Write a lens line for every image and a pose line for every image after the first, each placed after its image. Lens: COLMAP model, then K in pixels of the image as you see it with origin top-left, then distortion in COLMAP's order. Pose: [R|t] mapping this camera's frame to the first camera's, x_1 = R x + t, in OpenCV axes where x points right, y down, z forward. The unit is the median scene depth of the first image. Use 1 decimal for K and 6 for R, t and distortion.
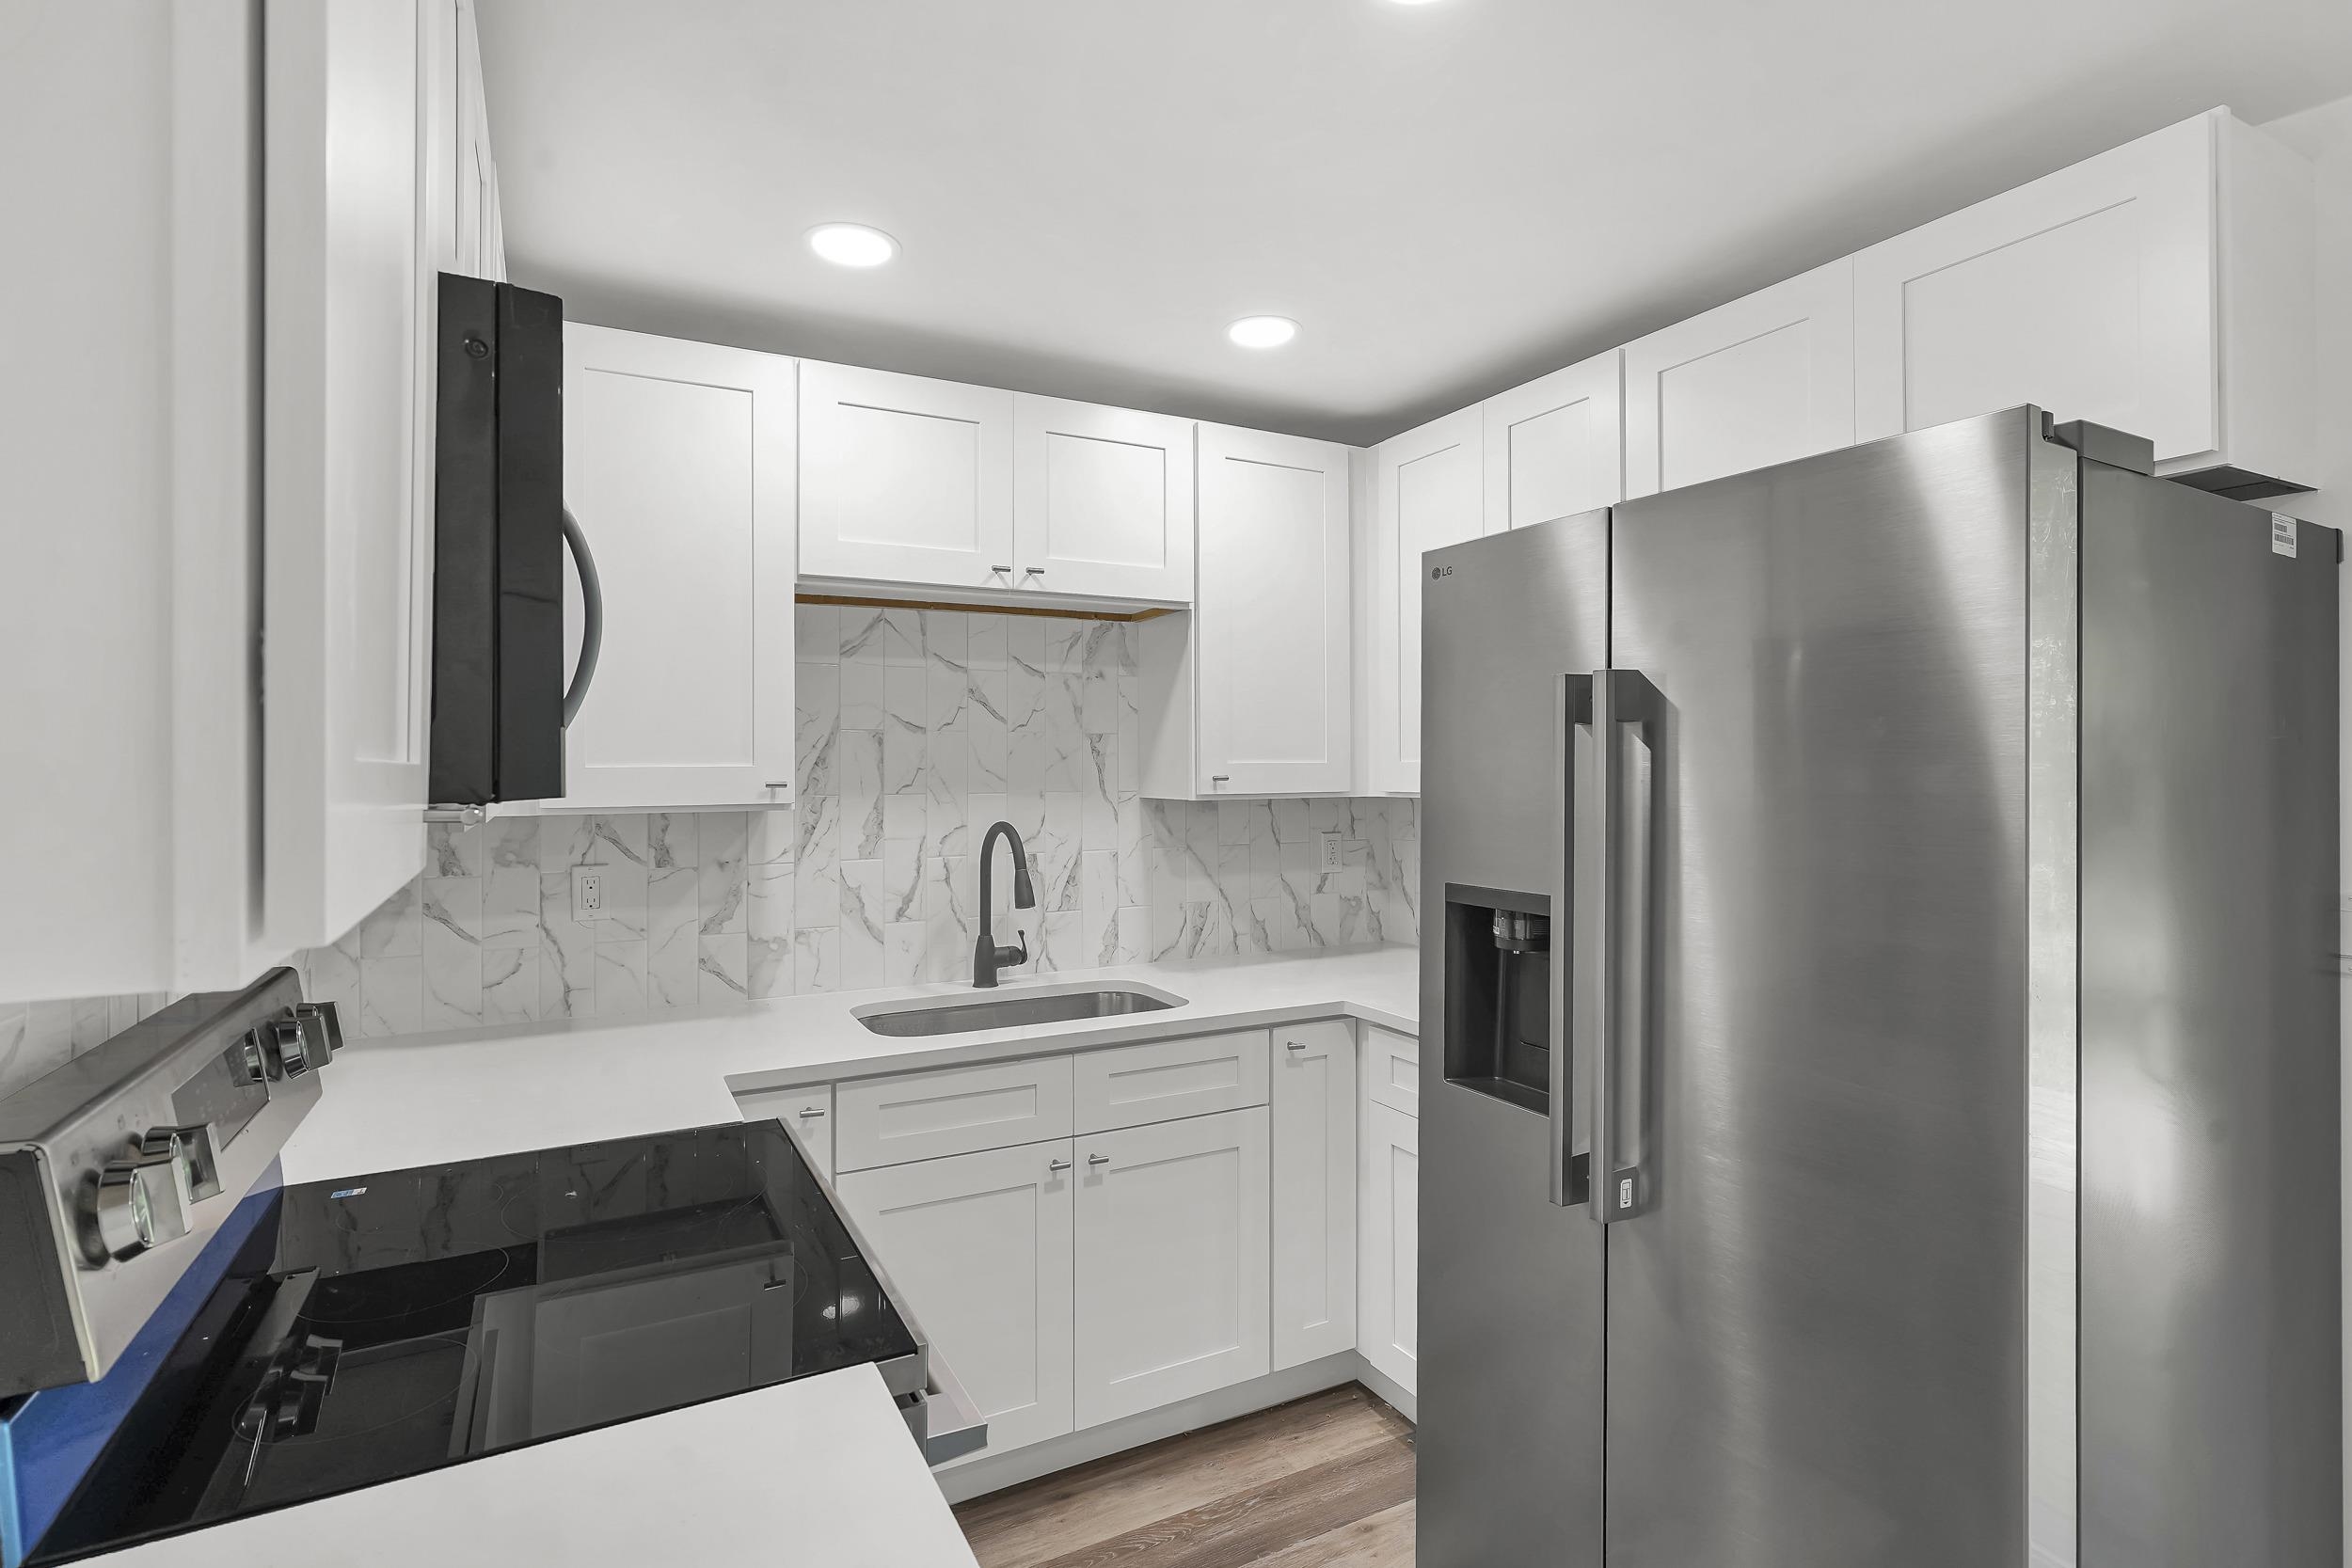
lens RADIAL K [[1148.5, 0, 1175.5], [0, 1148.5, 764.9], [0, 0, 1]] dist [-0.011948, 0.006027]
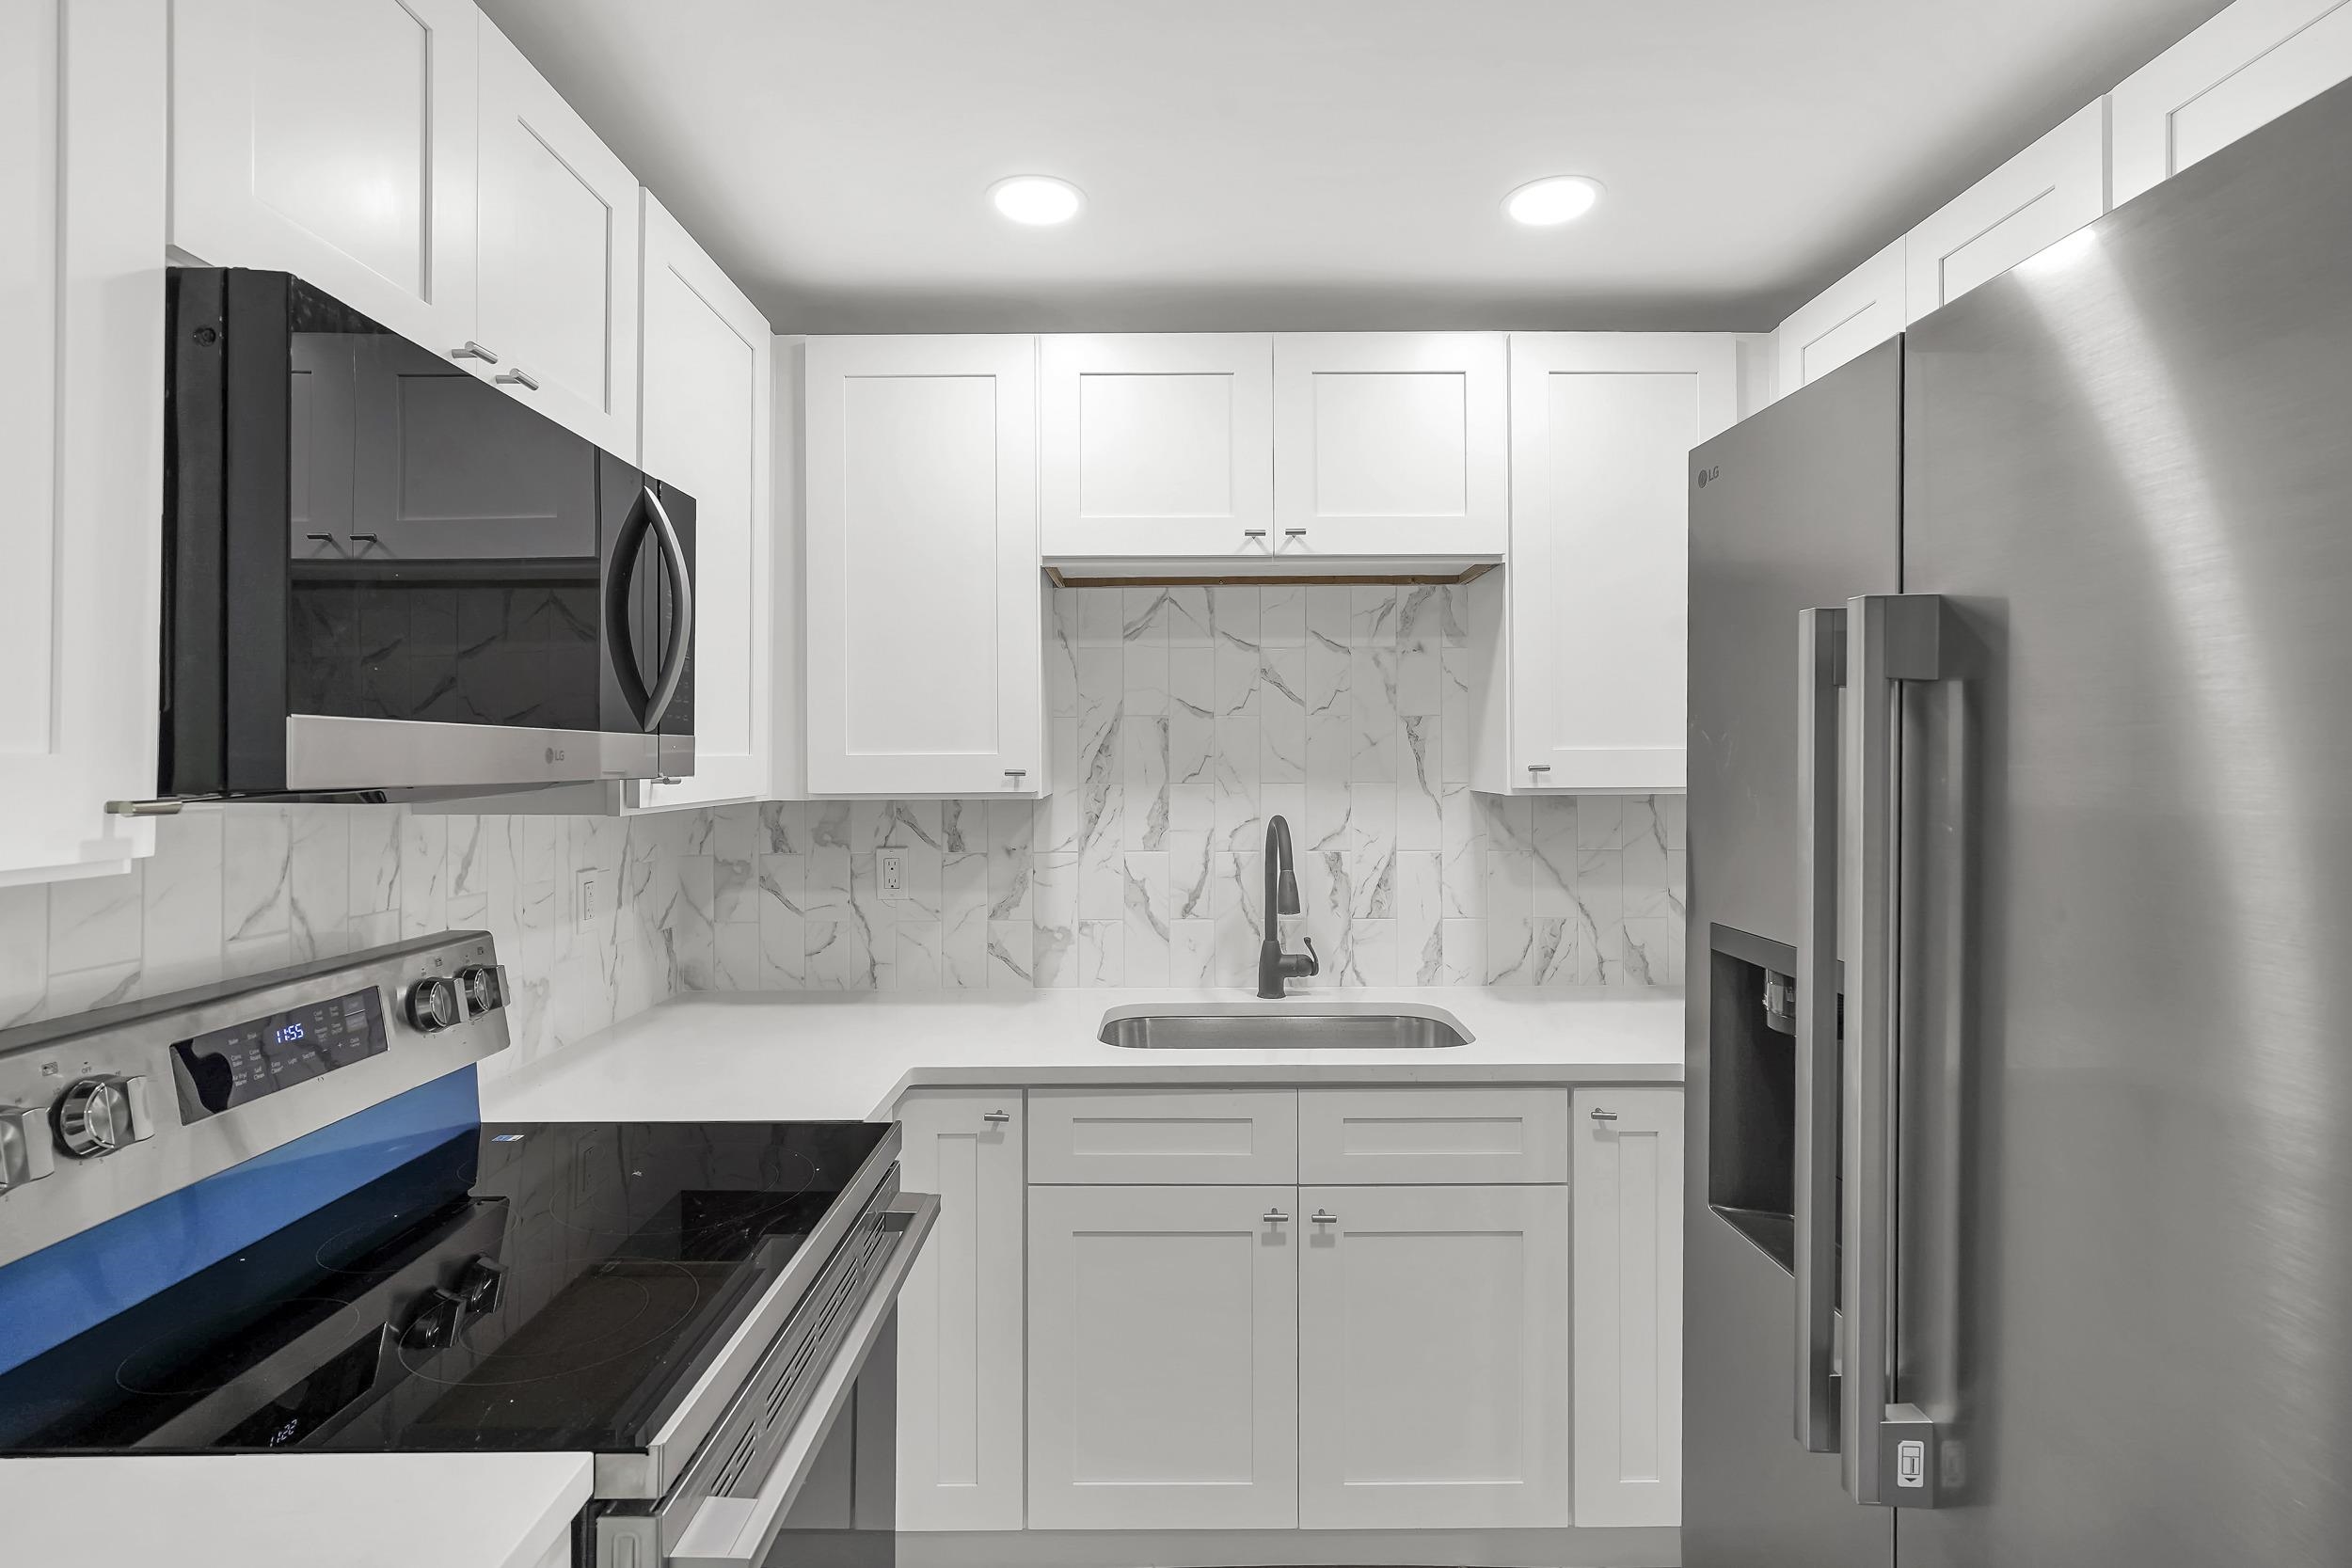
lens RADIAL K [[1148.5, 0, 1159.1], [0, 1148.5, 751.8], [0, 0, 1]] dist [-0.011948, 0.006027]
pose [[0.882360, -0.001288, -0.470573, 0.199479], [0.001690, 0.999998, 0.000432, -0.000925], [0.470572, -0.001176, 0.882361, 0.173296]]
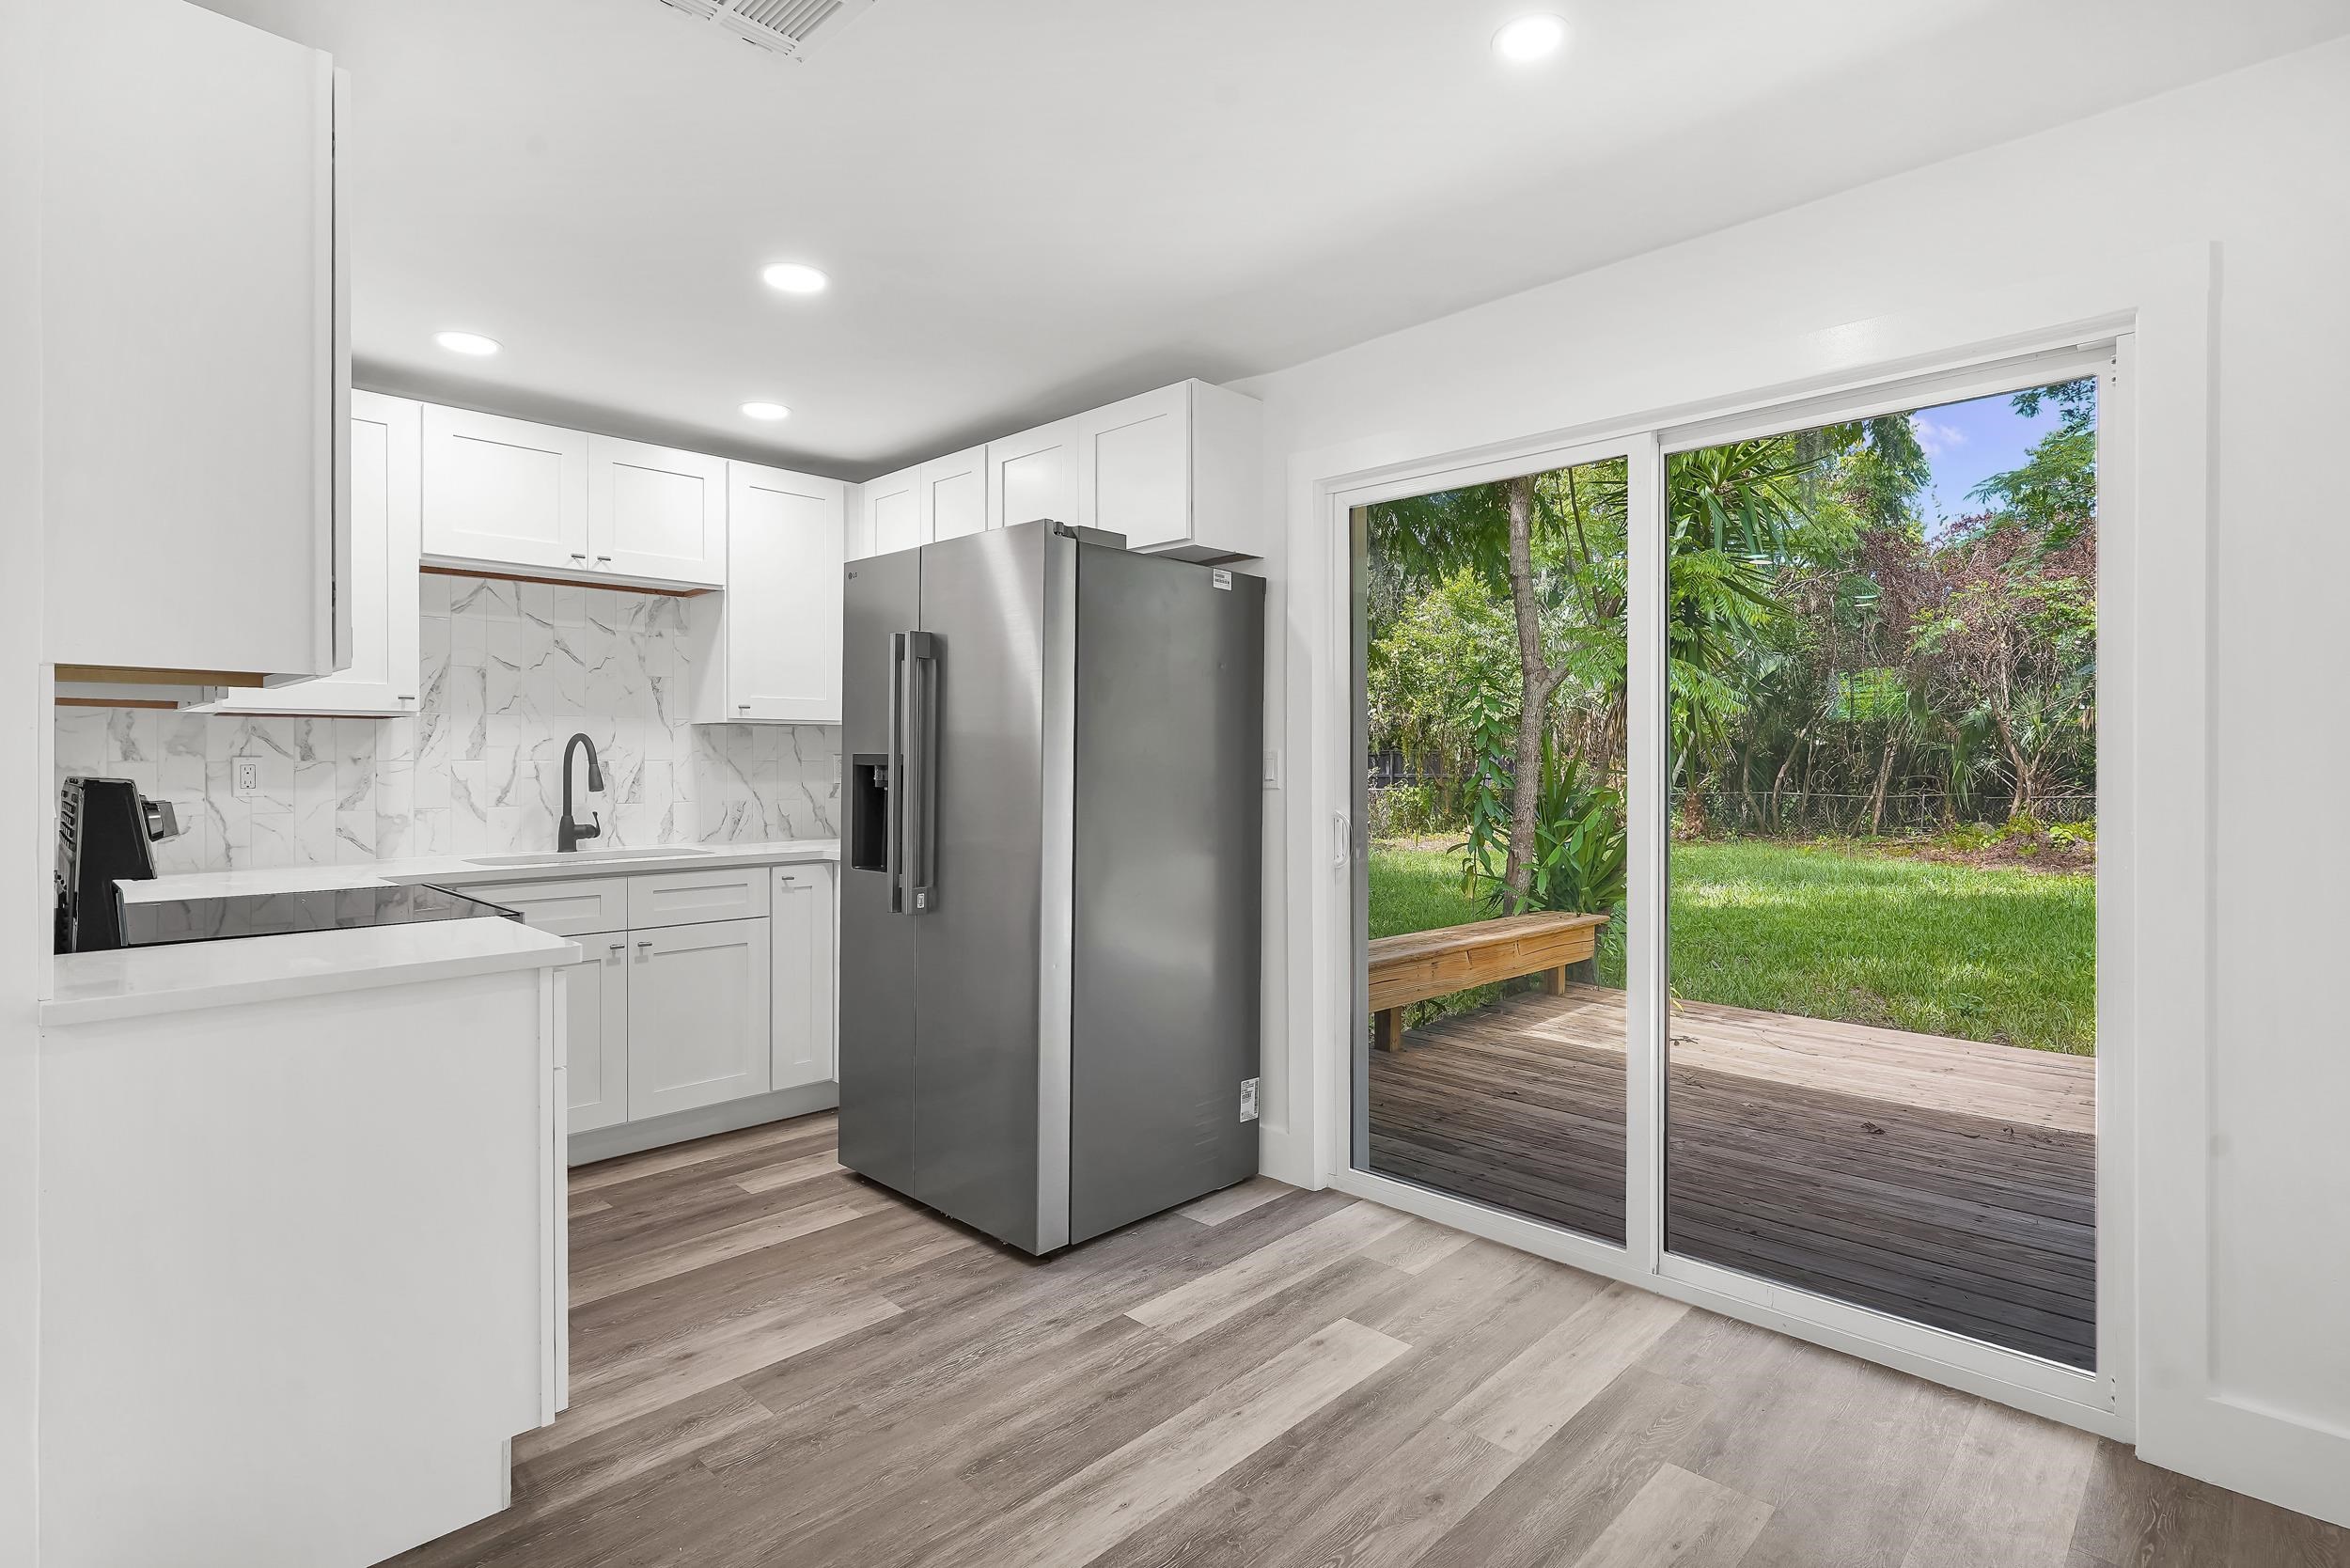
lens RADIAL K [[1147.6, 0, 1152.4], [0, 1147.6, 768.5], [0, 0, 1]] dist [-0.011948, 0.006027]
pose [[0.957189, 0.003032, 0.289447, 0.124370], [-0.006953, 0.999897, 0.012517, 0.074332], [-0.289379, -0.013994, 0.957112, -0.595099]]
